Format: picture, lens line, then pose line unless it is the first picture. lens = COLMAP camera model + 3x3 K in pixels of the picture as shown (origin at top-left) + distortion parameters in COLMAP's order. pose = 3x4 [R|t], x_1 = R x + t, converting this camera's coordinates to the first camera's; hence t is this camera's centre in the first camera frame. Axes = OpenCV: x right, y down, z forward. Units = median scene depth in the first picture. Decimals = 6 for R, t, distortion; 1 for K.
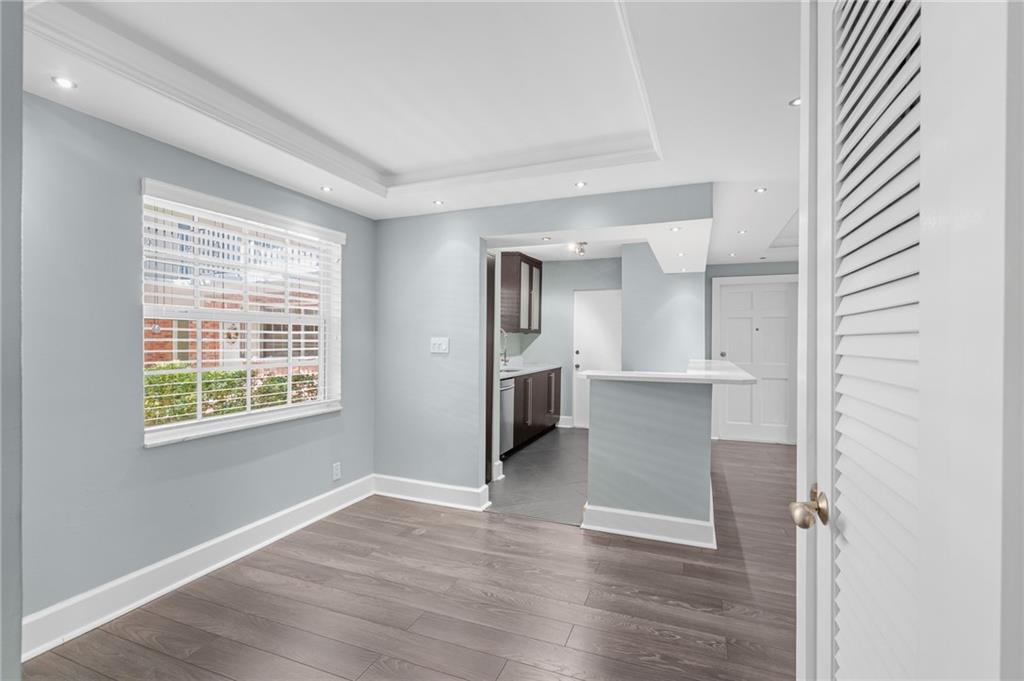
lens RADIAL K [[465.5, 0, 515.4], [0, 465.5, 343.7], [0, 0, 1]] dist [-0.000551, -0.000087]
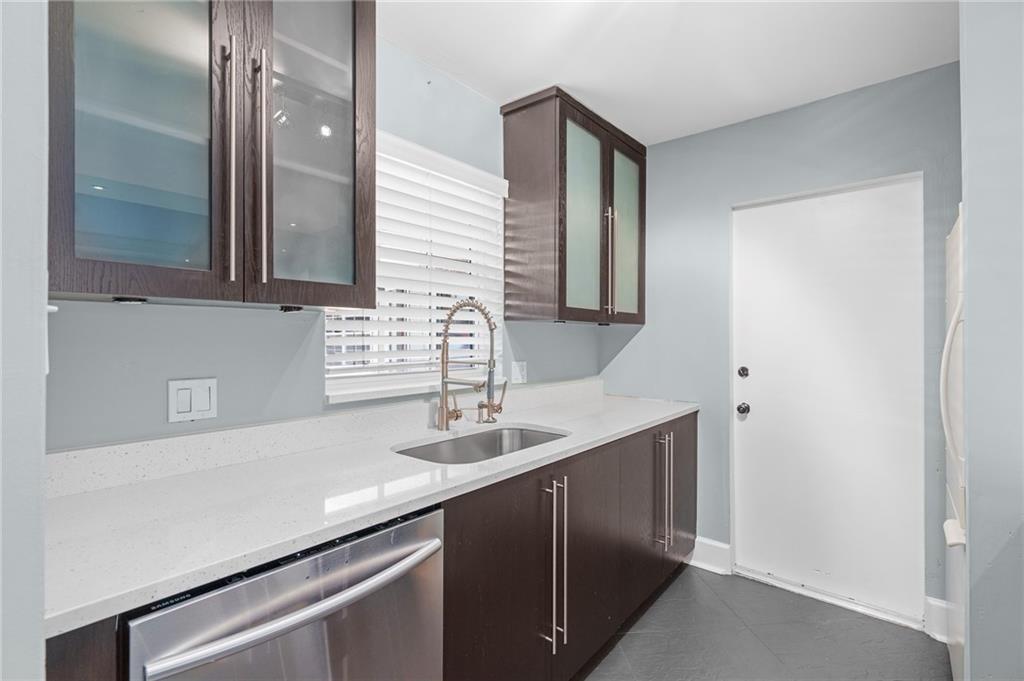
lens RADIAL K [[478.0, 0, 522.7], [0, 478.0, 333.2], [0, 0, 1]] dist [0.003375, 0.000359]
pose [[0.955191, -0.013283, -0.295693, 0.145289], [0.006001, 0.999656, -0.025520, -0.007456], [0.295931, 0.022602, 0.954942, 1.085529]]
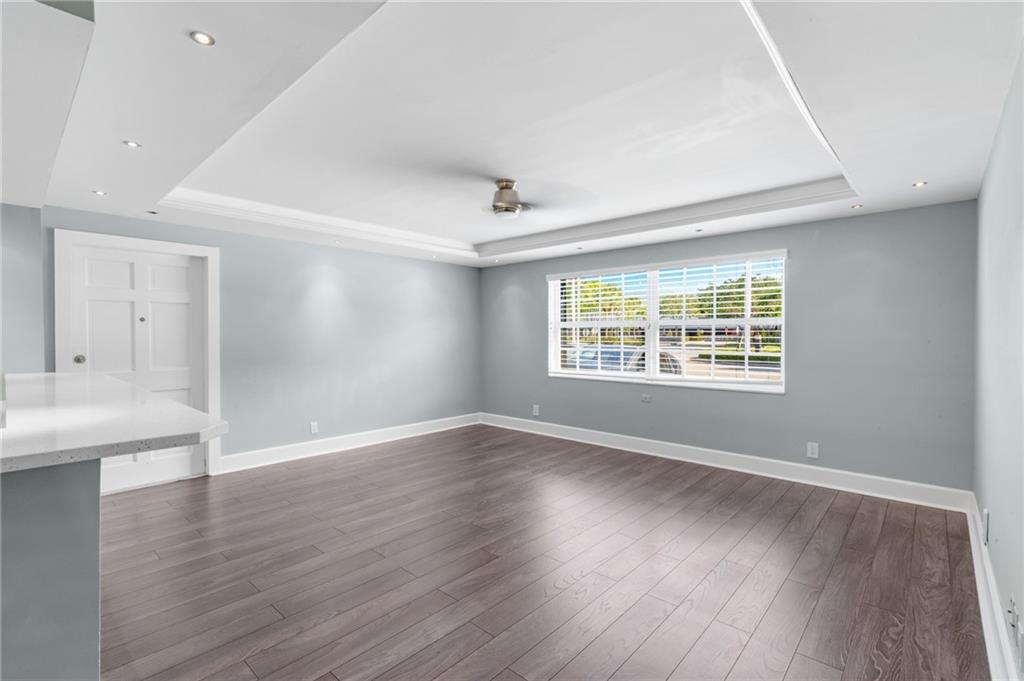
lens RADIAL K [[465.5, 0, 515.4], [0, 465.5, 343.7], [0, 0, 1]] dist [-0.000551, -0.000087]
pose [[0.357528, -0.021776, 0.933649, 0.136756], [0.010393, 0.999759, 0.019338, -0.004163], [-0.933845, 0.002790, 0.357668, 0.421234]]
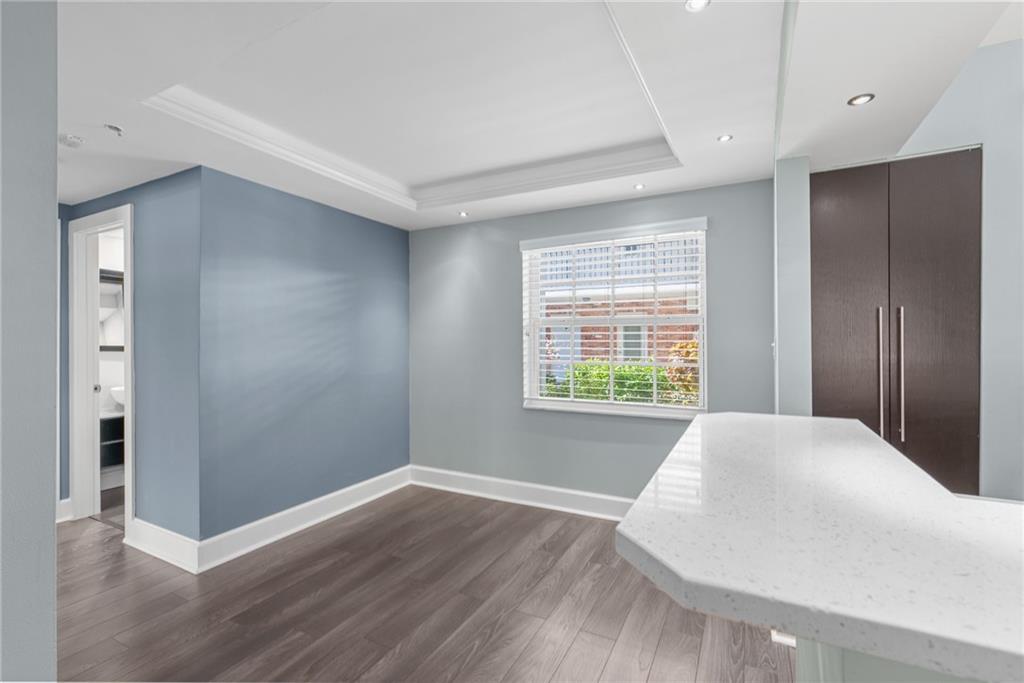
lens RADIAL K [[475.0, 0, 505.1], [0, 475.0, 337.6], [0, 0, 1]] dist [0.000409, 0.000035]
pose [[-0.126388, -0.008386, -0.991945, 0.526754], [-0.006121, 0.999952, -0.007674, -0.003162], [0.991962, 0.005102, -0.126433, 0.716875]]
